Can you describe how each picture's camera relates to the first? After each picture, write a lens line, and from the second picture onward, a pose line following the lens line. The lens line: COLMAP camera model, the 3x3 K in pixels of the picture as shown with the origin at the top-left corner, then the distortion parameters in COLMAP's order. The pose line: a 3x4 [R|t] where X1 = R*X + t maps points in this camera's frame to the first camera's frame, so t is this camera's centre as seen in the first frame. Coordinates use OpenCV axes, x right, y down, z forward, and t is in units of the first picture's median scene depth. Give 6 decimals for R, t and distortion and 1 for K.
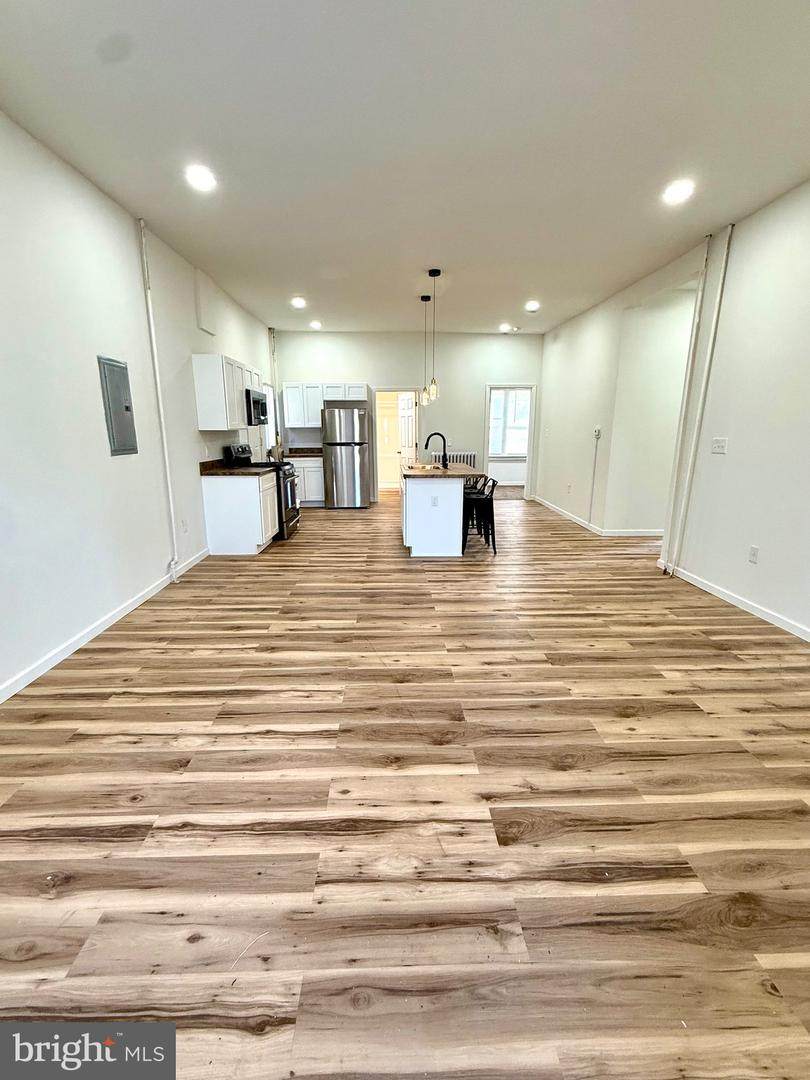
lens RADIAL K [[476.2, 0, 404.5], [0, 476.2, 540.5], [0, 0, 1]] dist [-0.003444, 0.000268]
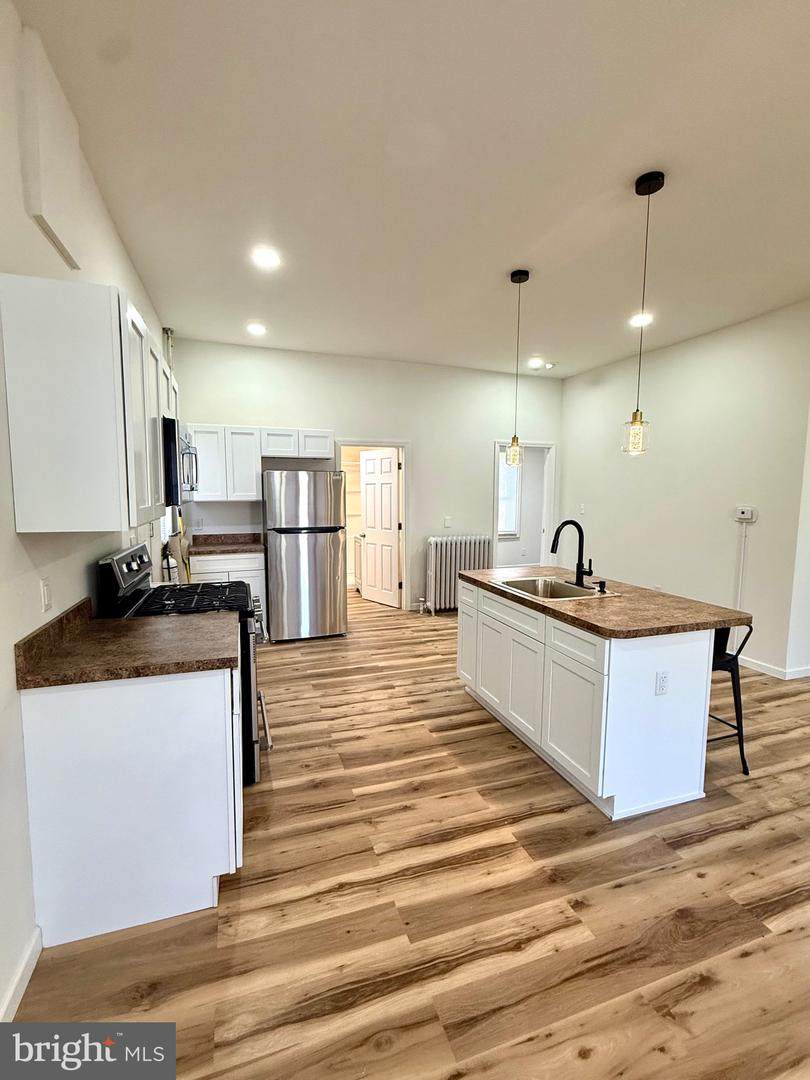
lens RADIAL K [[476.2, 0, 404.9], [0, 476.2, 538.8], [0, 0, 1]] dist [-0.003444, 0.000268]
pose [[0.953793, -0.024112, 0.299496, -0.417704], [0.063026, 0.990654, -0.120962, -0.255445], [-0.293780, 0.134249, 0.946399, 0.933853]]
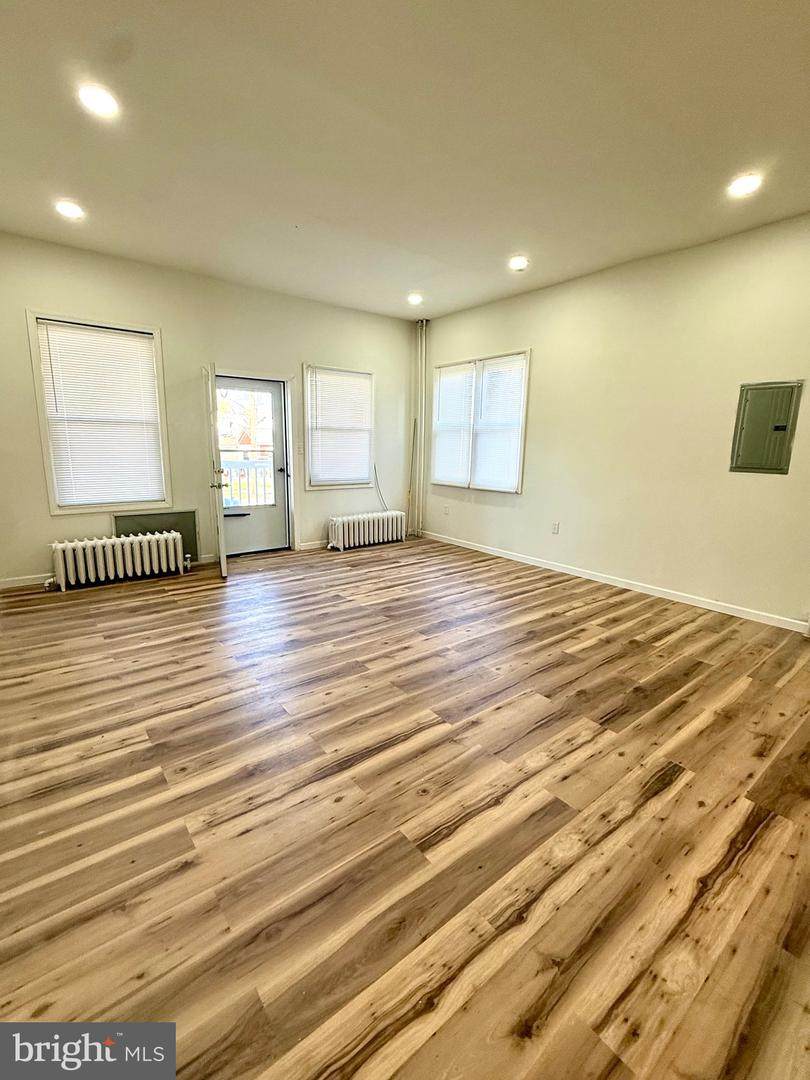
lens RADIAL K [[476.2, 0, 406.9], [0, 476.2, 538.3], [0, 0, 1]] dist [-0.003444, 0.000268]
pose [[-0.800558, 0.102841, -0.590364, 0.652783], [-0.156206, 0.915293, 0.371265, -0.318508], [0.578538, 0.389438, -0.716681, 1.370297]]
